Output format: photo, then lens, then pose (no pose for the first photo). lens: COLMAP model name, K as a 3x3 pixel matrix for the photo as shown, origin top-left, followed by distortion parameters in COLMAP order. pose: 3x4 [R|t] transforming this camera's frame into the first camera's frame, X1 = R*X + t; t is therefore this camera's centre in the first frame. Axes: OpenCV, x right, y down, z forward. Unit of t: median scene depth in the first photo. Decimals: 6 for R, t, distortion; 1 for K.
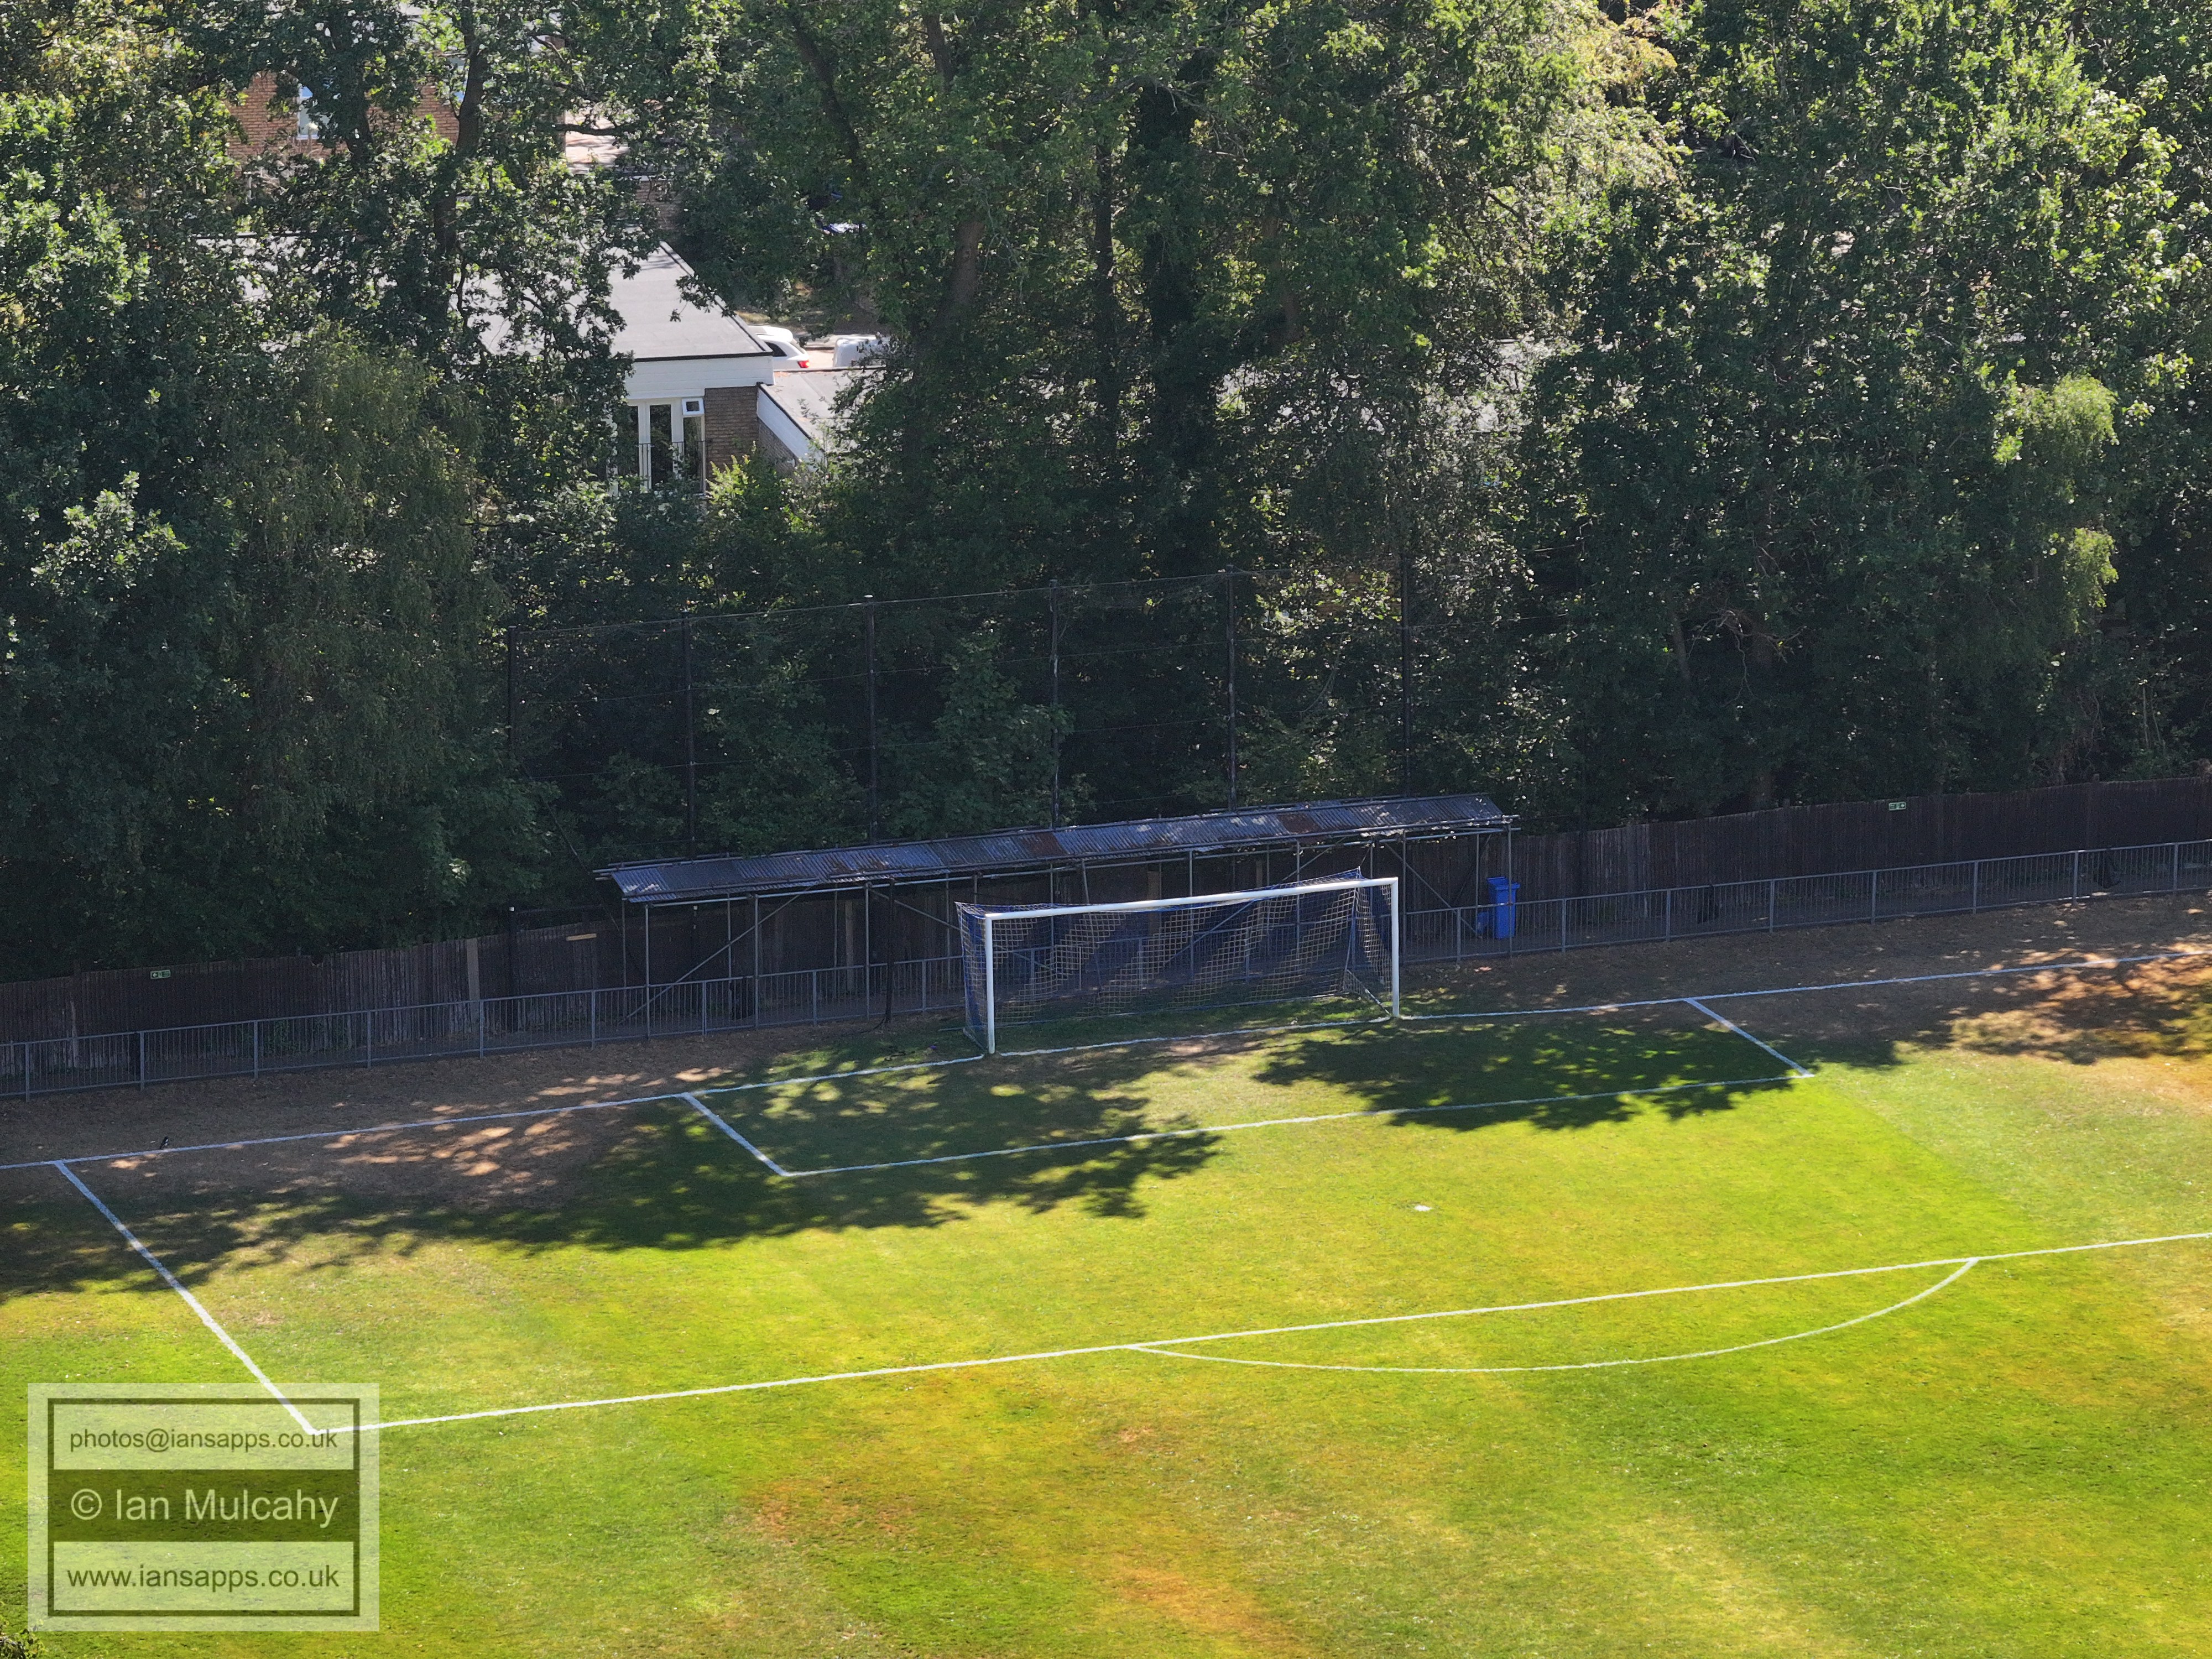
lens RADIAL K [[10805.4, 0, 1104.0], [0, 10805.4, 830.9], [0, 0, 1]] dist [-0.240145, 0.000000]
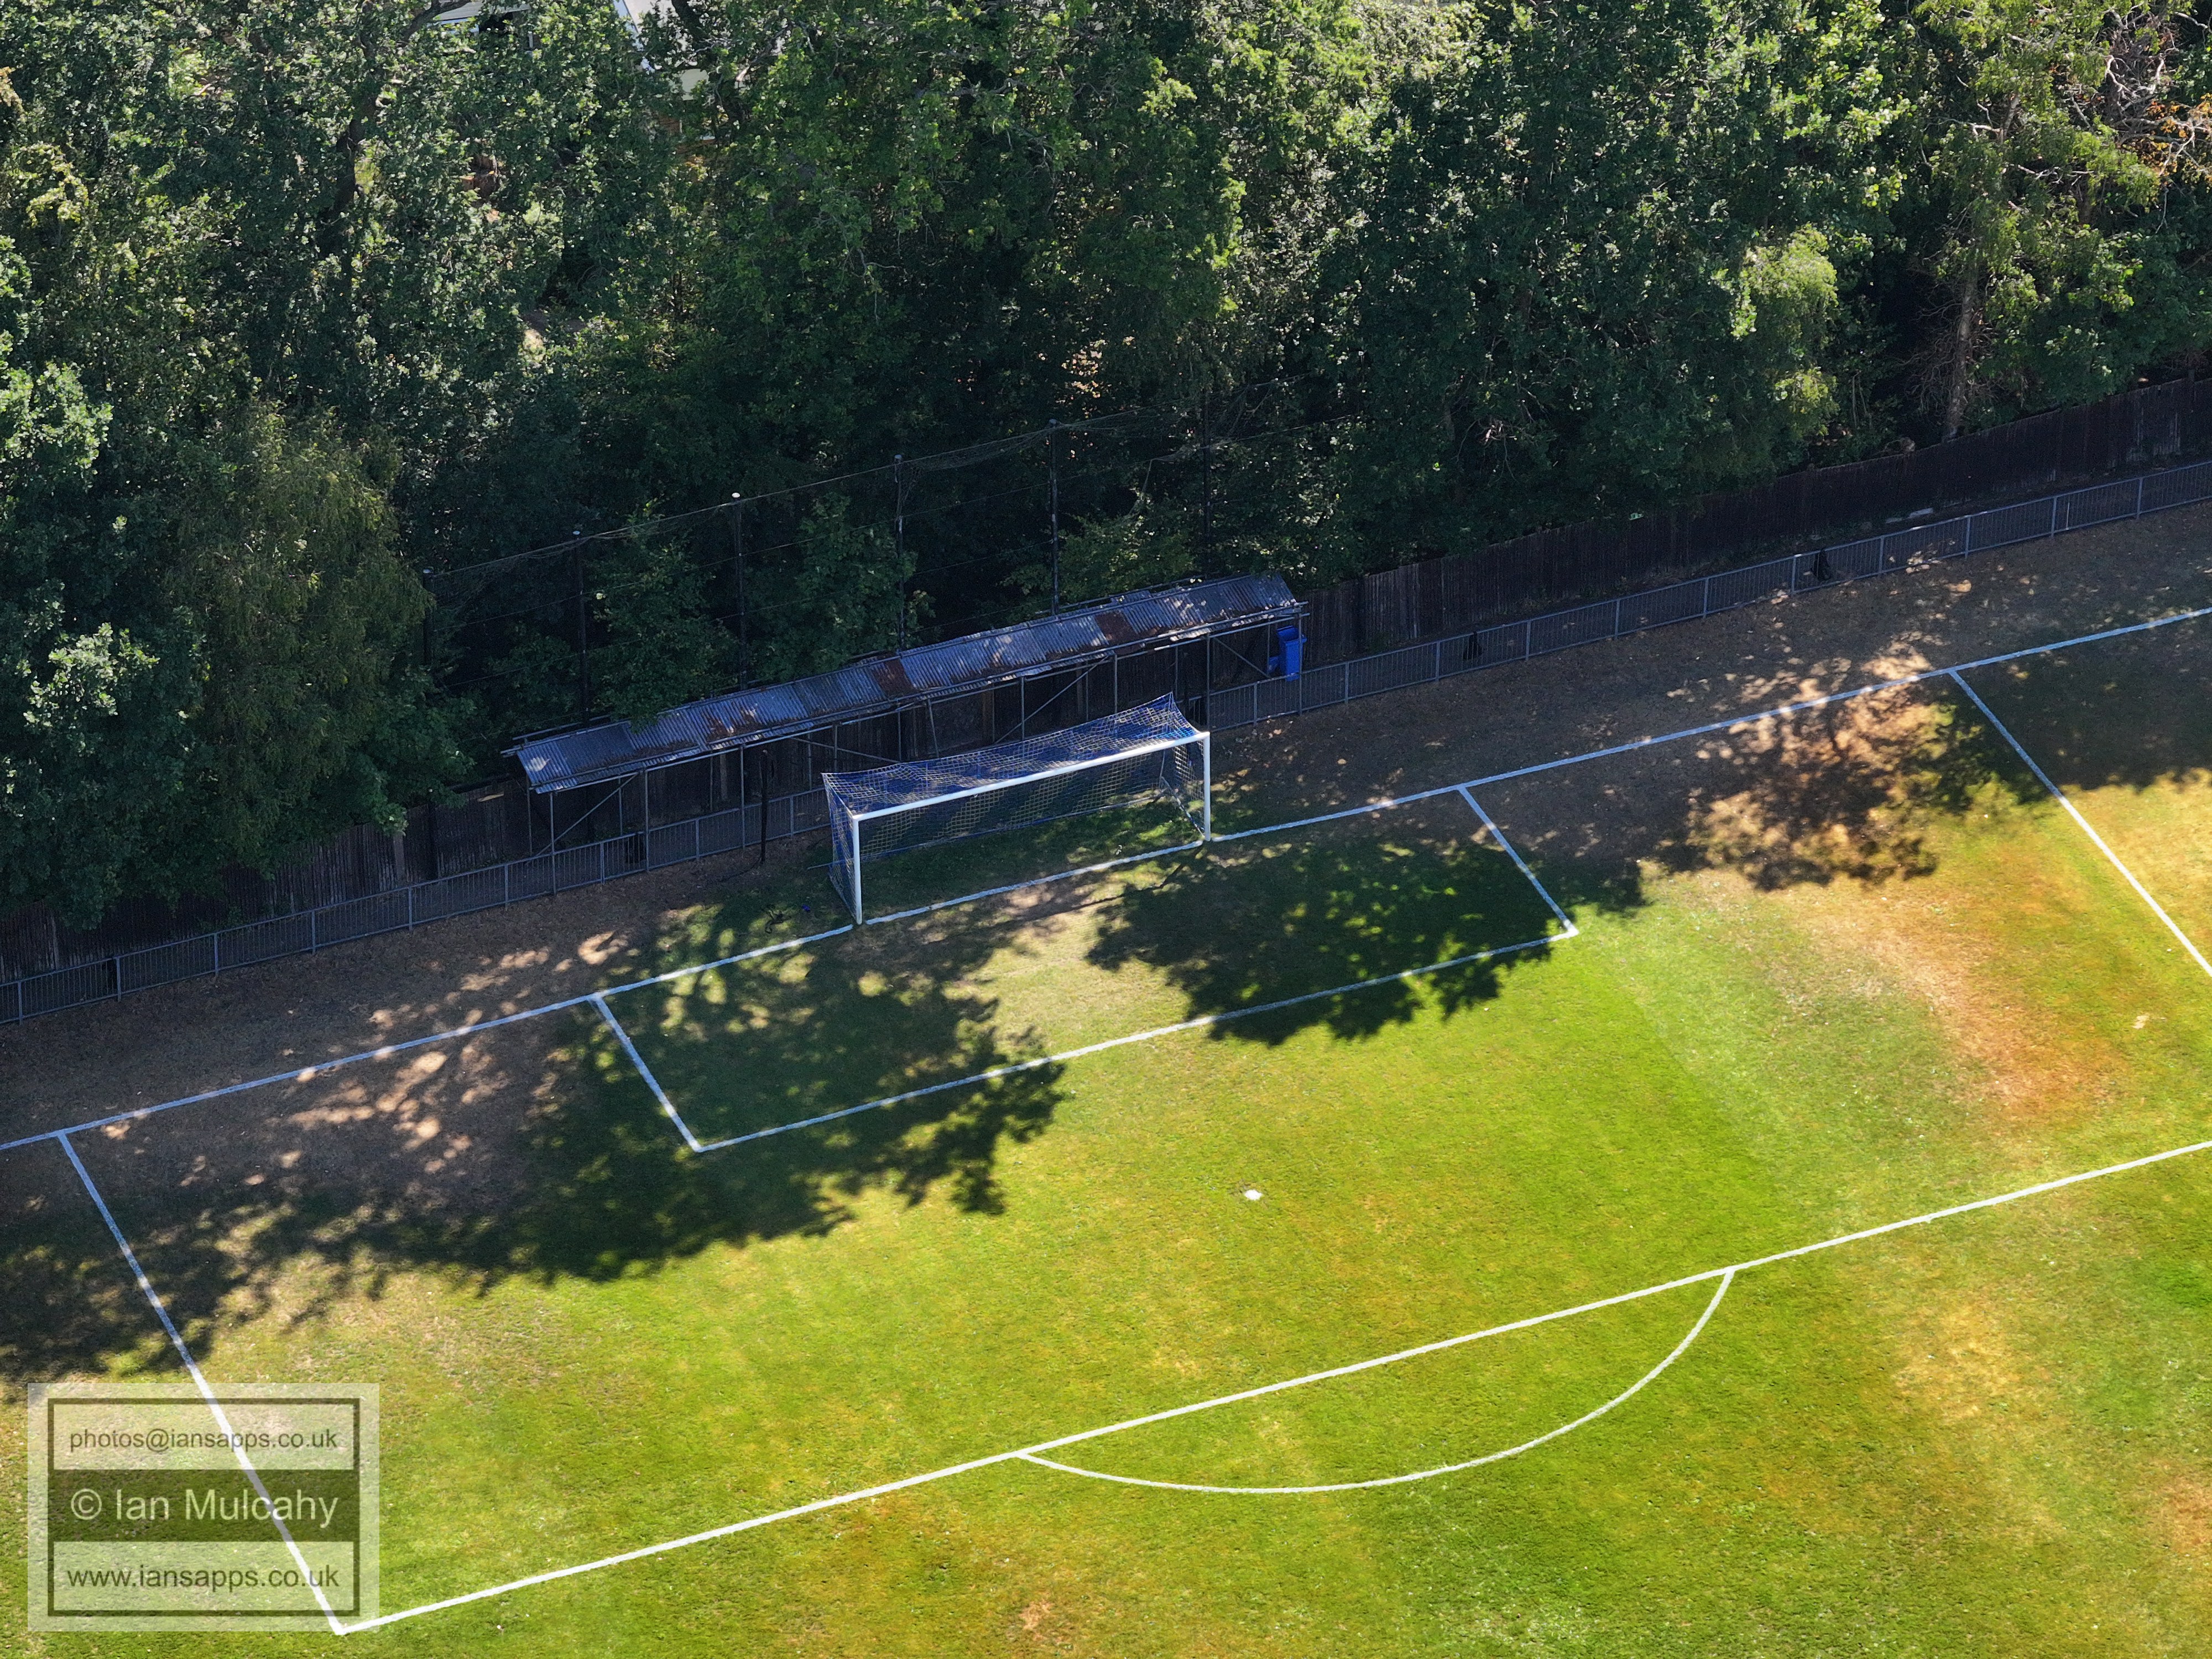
lens RADIAL K [[10805.4, 0, 1107.8], [0, 10805.4, 827.8], [0, 0, 1]] dist [-0.240145, 0.000000]
pose [[0.998945, -0.021559, 0.040557, -0.030405], [0.005845, 0.935488, 0.353311, -0.399780], [-0.045557, -0.352701, 0.934626, -0.070849]]
